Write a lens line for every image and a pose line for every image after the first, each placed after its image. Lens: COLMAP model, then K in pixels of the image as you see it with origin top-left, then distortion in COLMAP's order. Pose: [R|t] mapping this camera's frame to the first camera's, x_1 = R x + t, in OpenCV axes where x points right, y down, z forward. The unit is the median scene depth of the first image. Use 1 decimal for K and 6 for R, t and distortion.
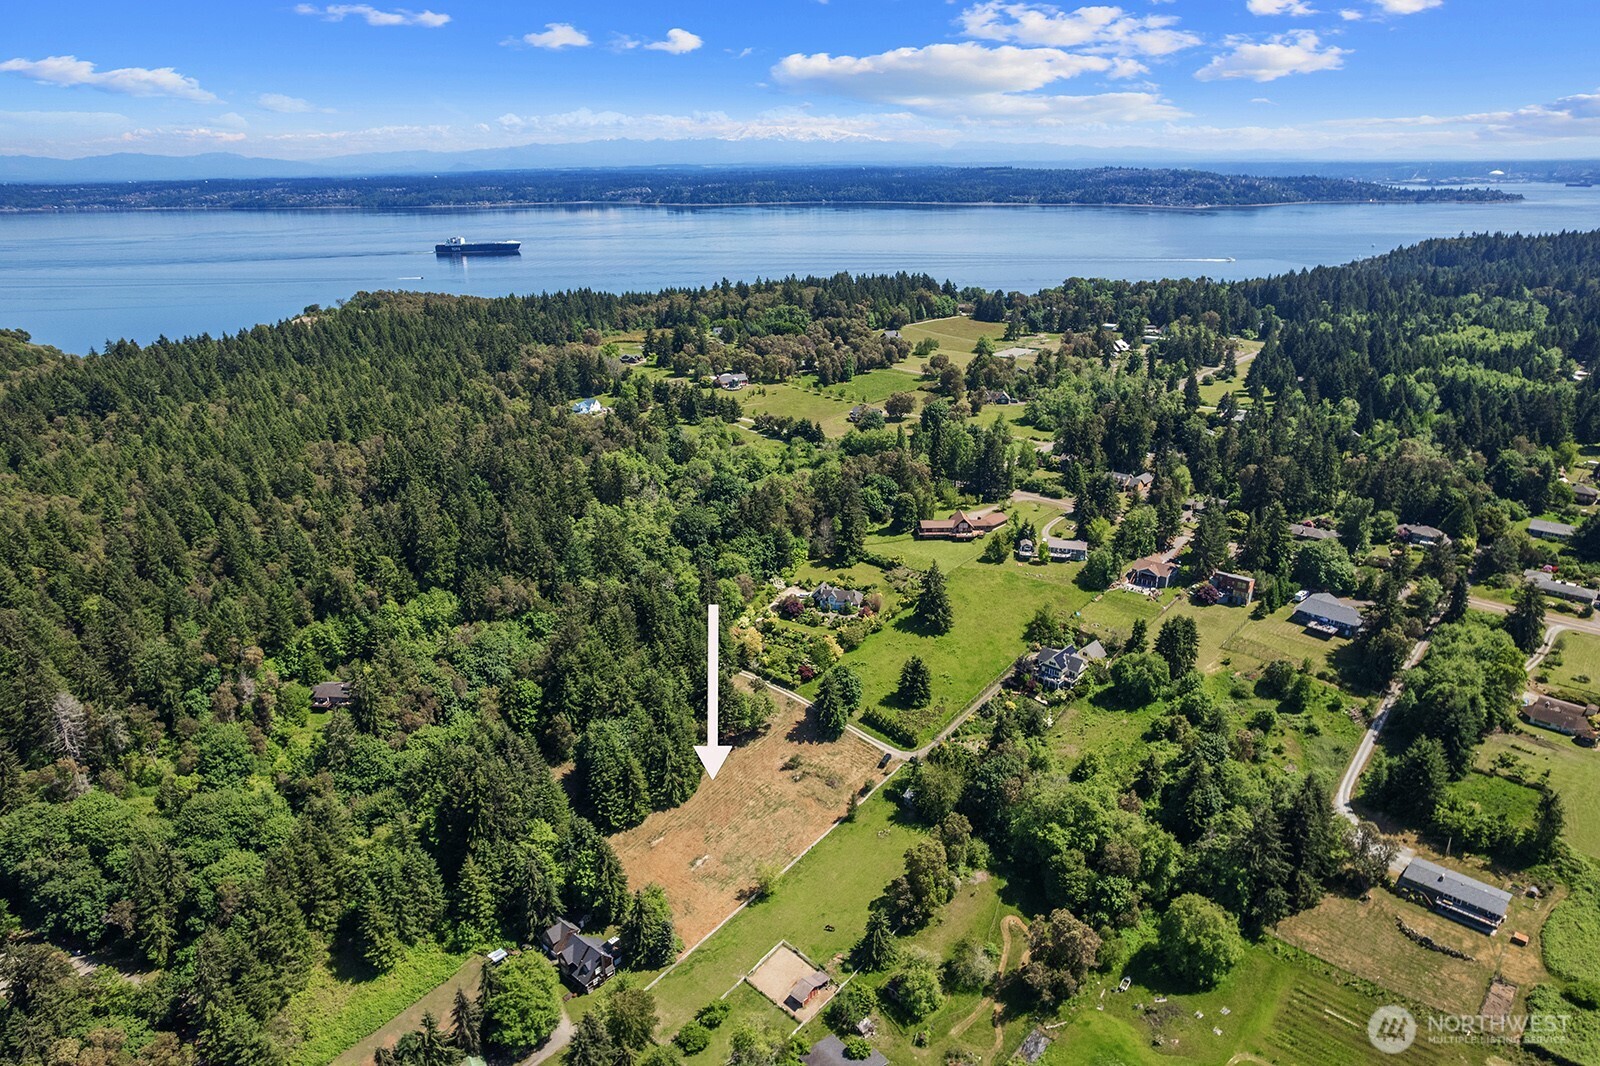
lens RADIAL K [[1062.8, 0, 824.9], [0, 1062.8, 531.2], [0, 0, 1]] dist [-0.068777, 0.061056]
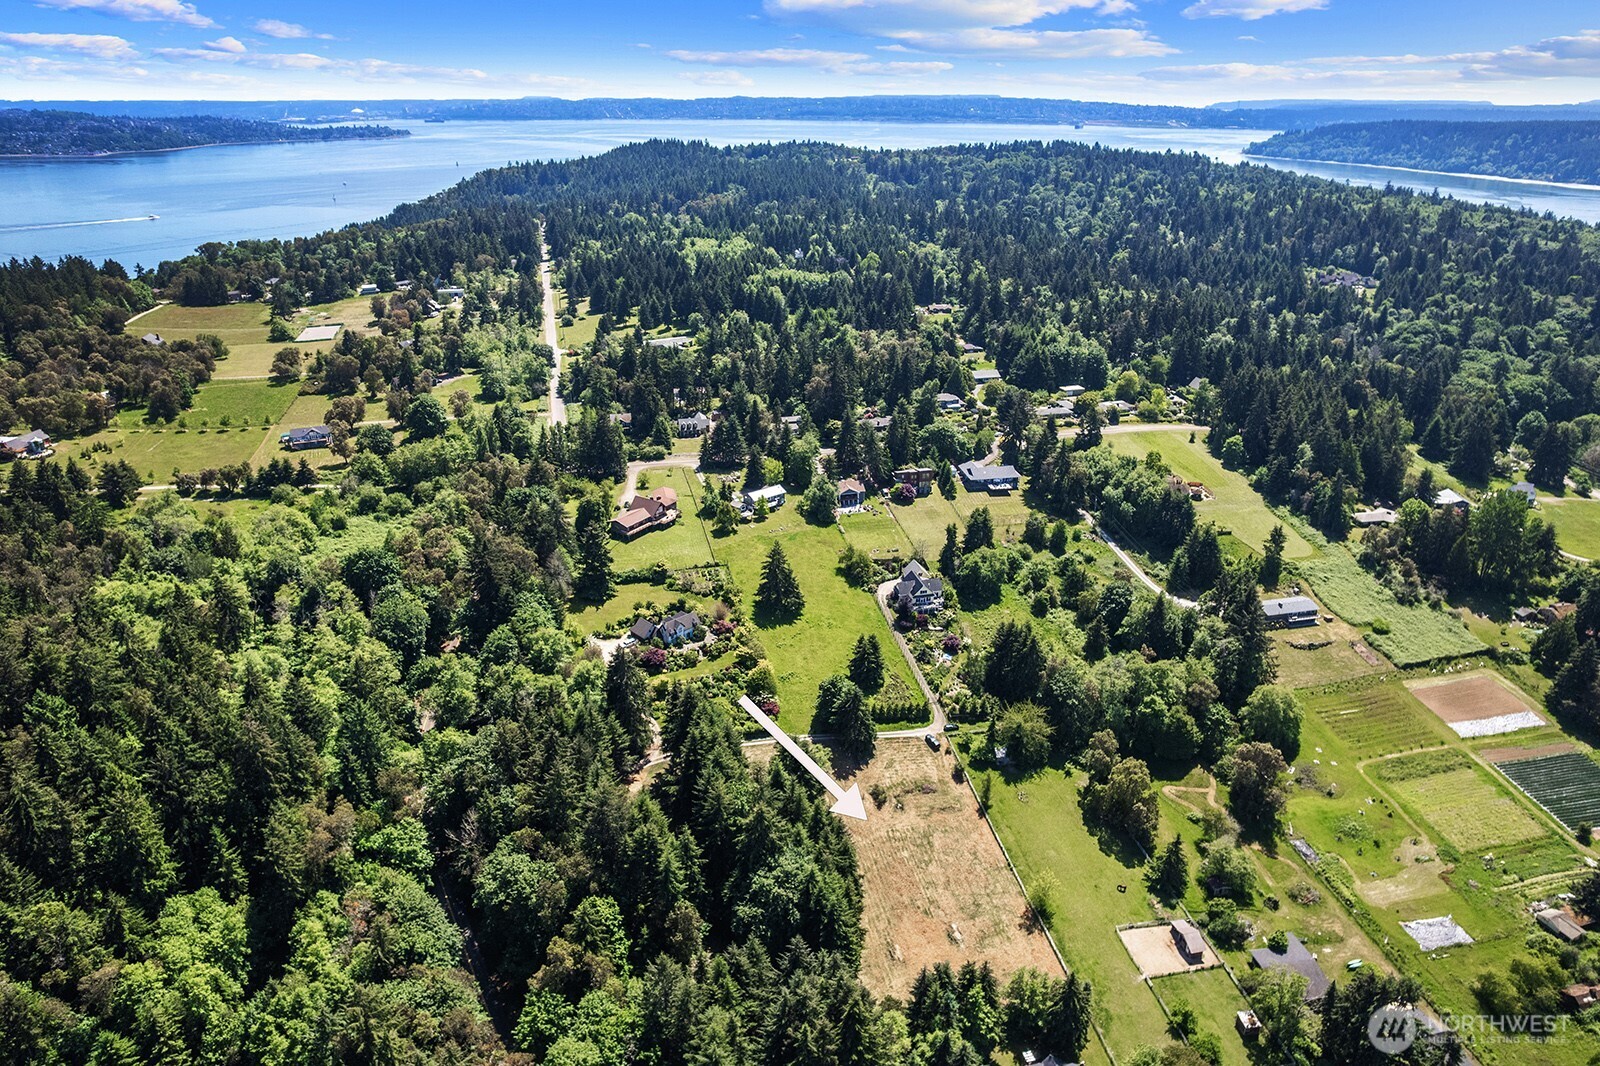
lens RADIAL K [[1062.8, 0, 824.9], [0, 1062.8, 531.2], [0, 0, 1]] dist [-0.068777, 0.061056]
pose [[0.550342, -0.313252, 0.773949, -0.578170], [0.273322, 0.943470, 0.187511, -0.139651], [-0.788935, 0.108342, 0.604850, 0.432150]]
